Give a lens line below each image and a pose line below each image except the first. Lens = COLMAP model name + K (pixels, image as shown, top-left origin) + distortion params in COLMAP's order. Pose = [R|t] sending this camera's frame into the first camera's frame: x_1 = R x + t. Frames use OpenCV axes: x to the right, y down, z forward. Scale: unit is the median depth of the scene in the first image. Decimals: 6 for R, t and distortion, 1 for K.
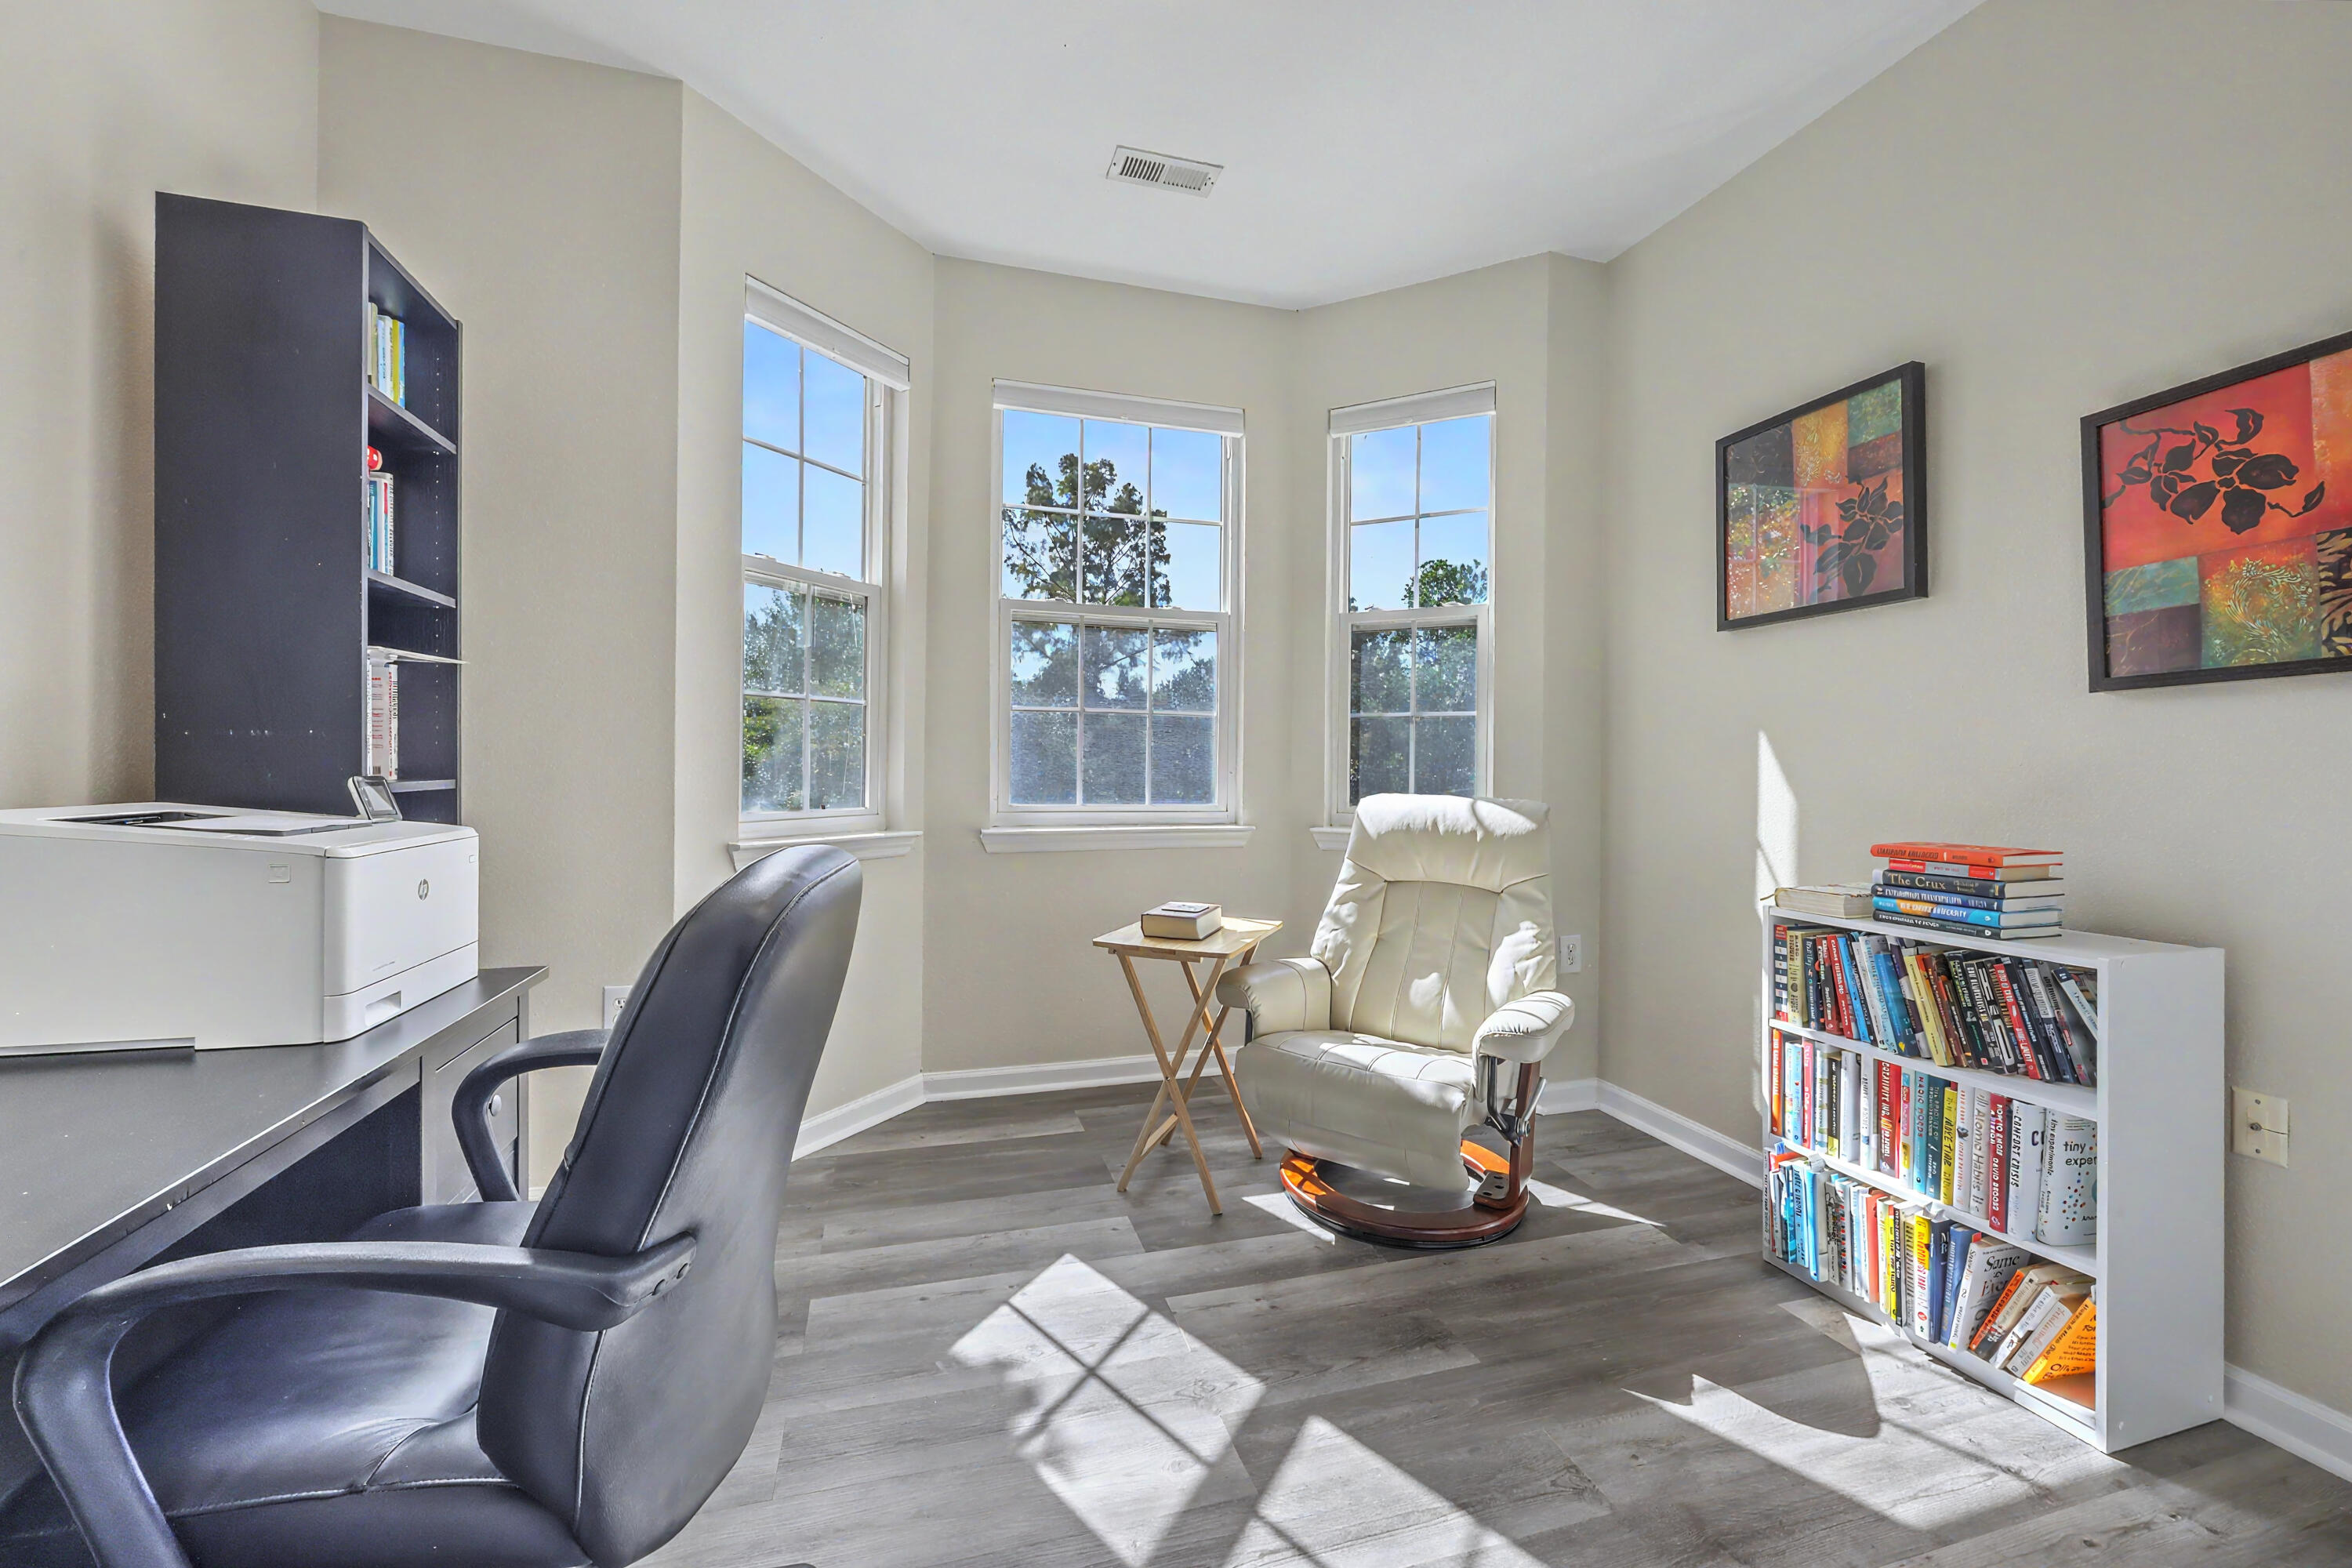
lens RADIAL K [[950.8, 0, 1179.7], [0, 950.8, 774.6], [0, 0, 1]] dist [-0.006582, 0.001306]
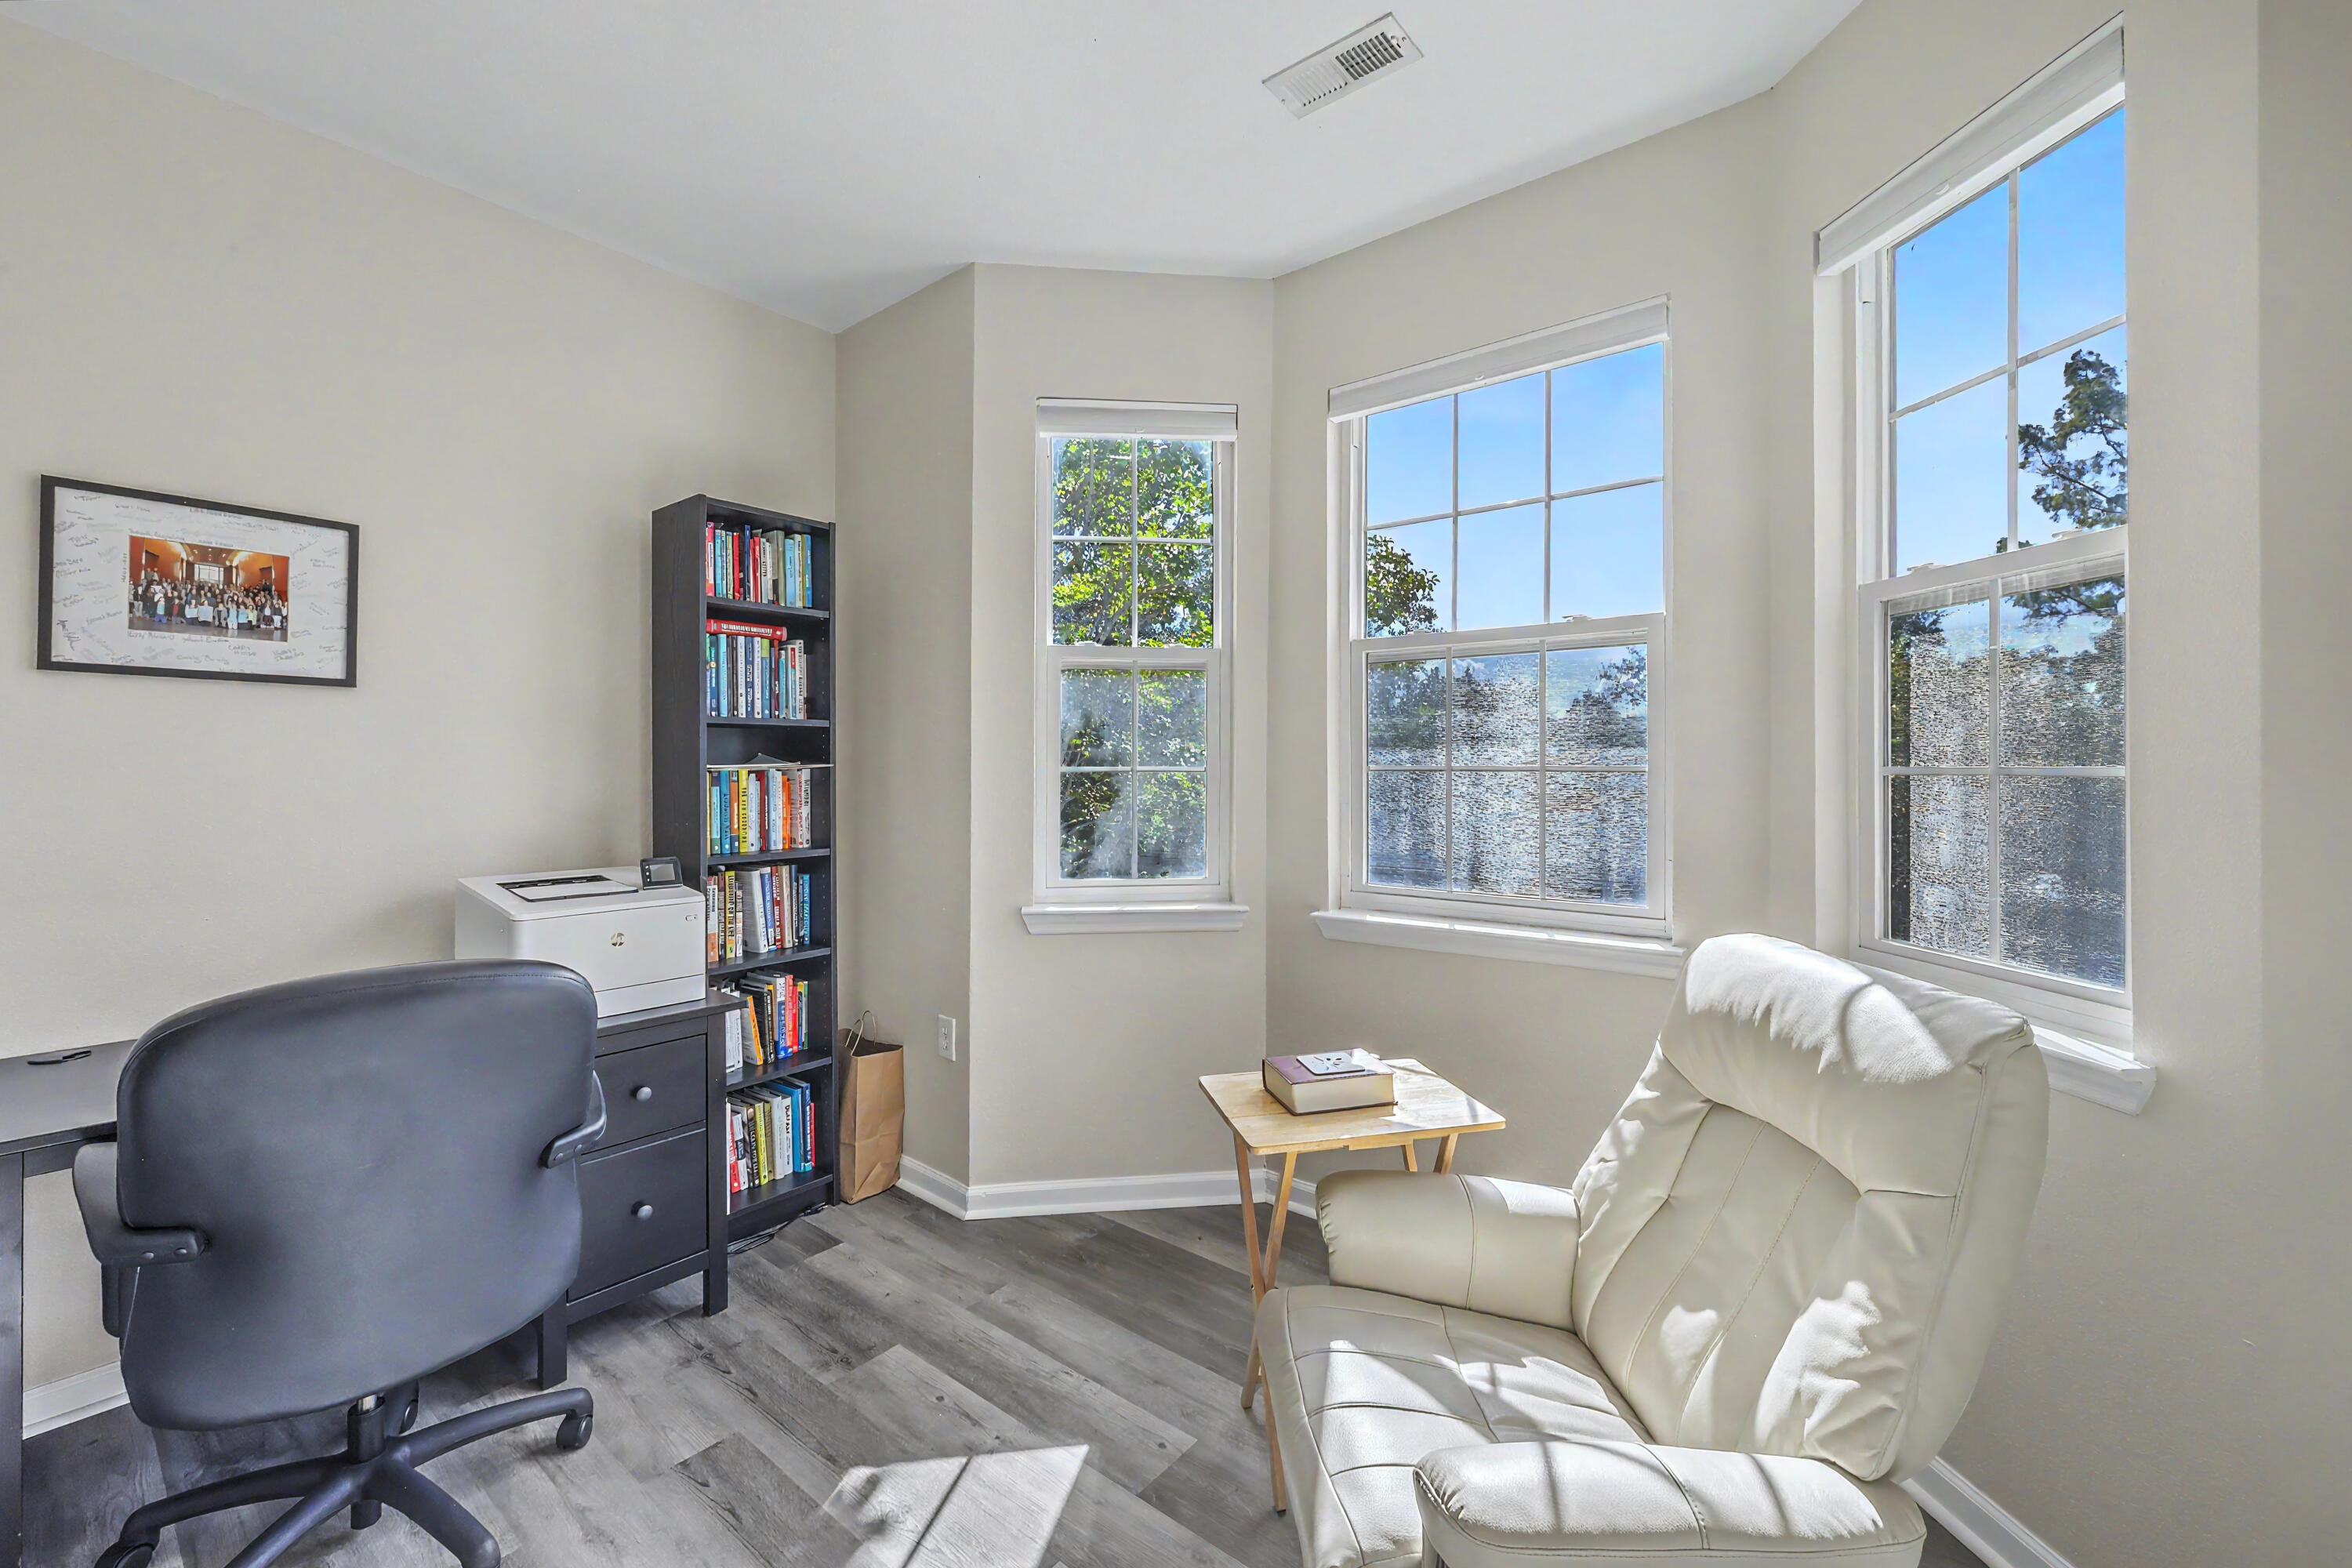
lens RADIAL K [[950.8, 0, 1168.1], [0, 950.8, 770.0], [0, 0, 1]] dist [-0.006582, 0.001306]
pose [[0.568028, -0.009420, -0.822955, 0.489751], [0.001087, 0.999942, -0.010695, -0.070058], [0.823009, 0.005180, 0.568005, 0.442562]]
